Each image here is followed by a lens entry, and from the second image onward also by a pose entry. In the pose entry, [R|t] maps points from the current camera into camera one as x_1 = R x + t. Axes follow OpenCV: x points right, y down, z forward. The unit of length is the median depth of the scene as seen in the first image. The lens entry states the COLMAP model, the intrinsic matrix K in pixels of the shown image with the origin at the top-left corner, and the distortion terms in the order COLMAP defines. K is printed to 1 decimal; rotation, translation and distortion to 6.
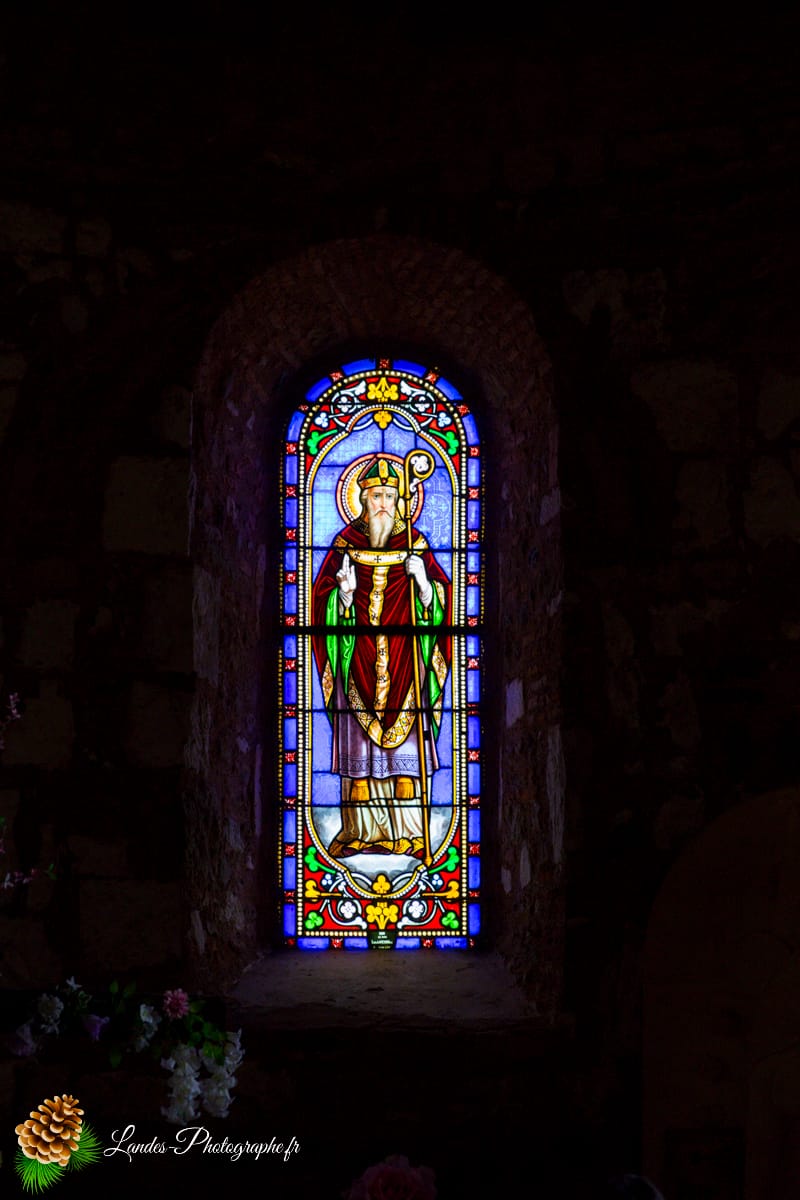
lens RADIAL K [[3151.4, 0, 400.0], [0, 3151.4, 600.0], [0, 0, 1]] dist [-0.032477, 0.026009]
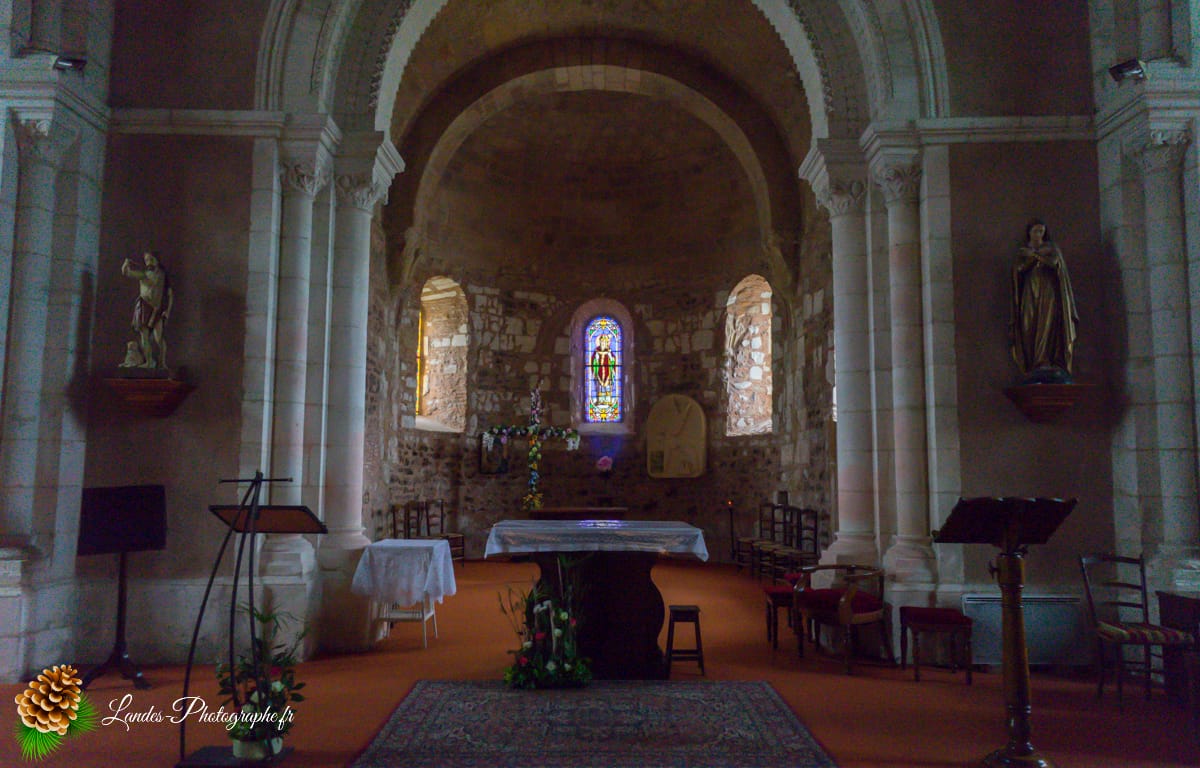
lens RADIAL K [[796.0, 0, 600.0], [0, 796.0, 384.0], [0, 0, 1]] dist [0.003547, 0.000373]
pose [[0.999829, -0.005174, -0.017749, 0.013744], [0.006265, 0.998056, 0.062011, -0.047645], [0.017394, -0.062112, 0.997918, -0.441091]]
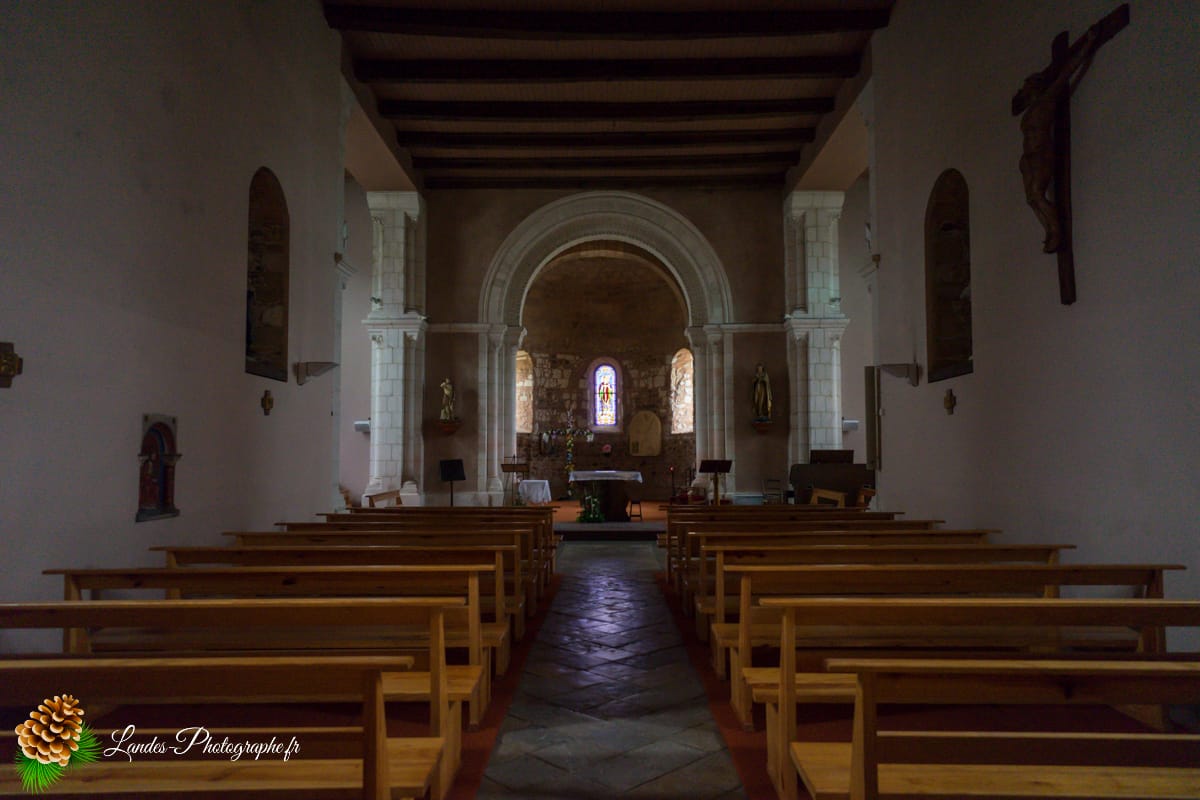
lens RADIAL K [[777.4, 0, 600.0], [0, 777.4, 400.0], [0, 0, 1]] dist [0.001819, 0.003409]
pose [[0.999765, -0.013067, -0.017290, 0.019432], [0.014827, 0.994264, 0.105920, -0.237394], [0.015807, -0.106151, 0.994224, -1.502486]]
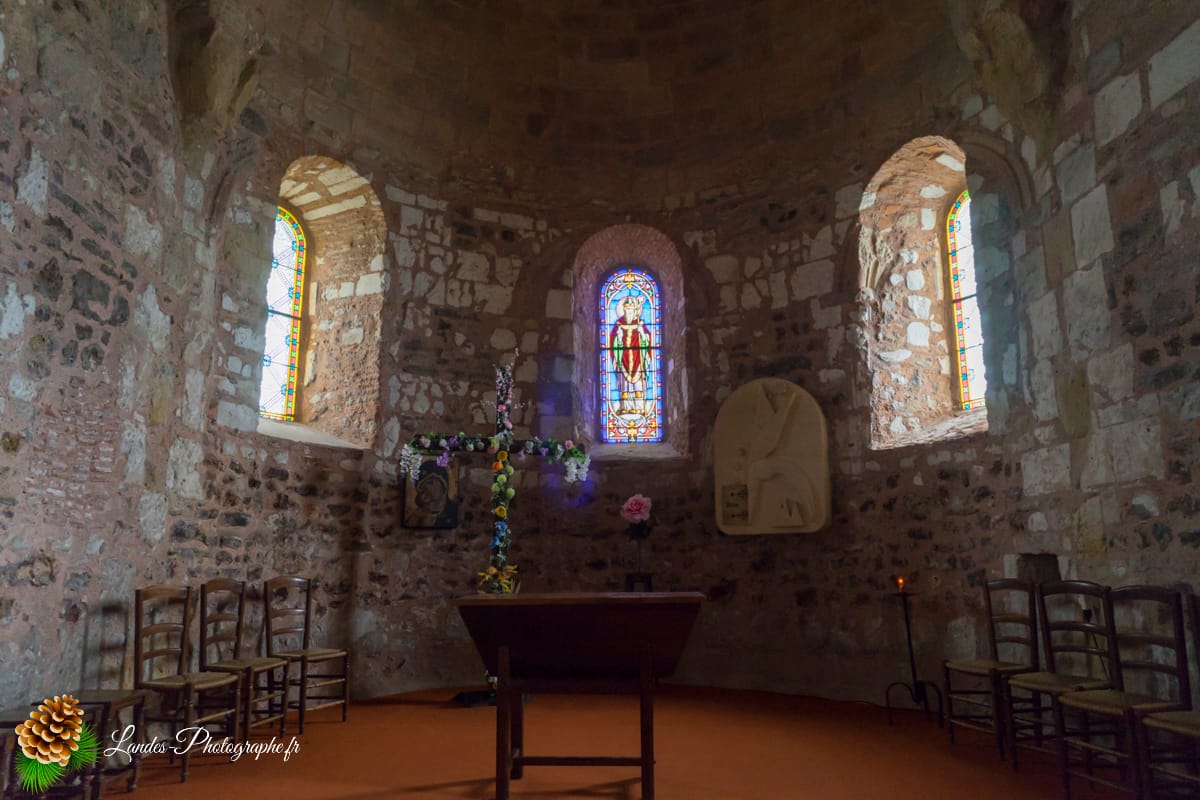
lens RADIAL K [[777.4, 0, 600.0], [0, 777.4, 400.0], [0, 0, 1]] dist [0.001819, 0.003409]
pose [[0.998922, -0.018878, -0.042403, -0.004364], [0.017762, 0.999490, -0.026539, 0.088184], [0.042883, 0.025757, 0.998748, 0.178403]]
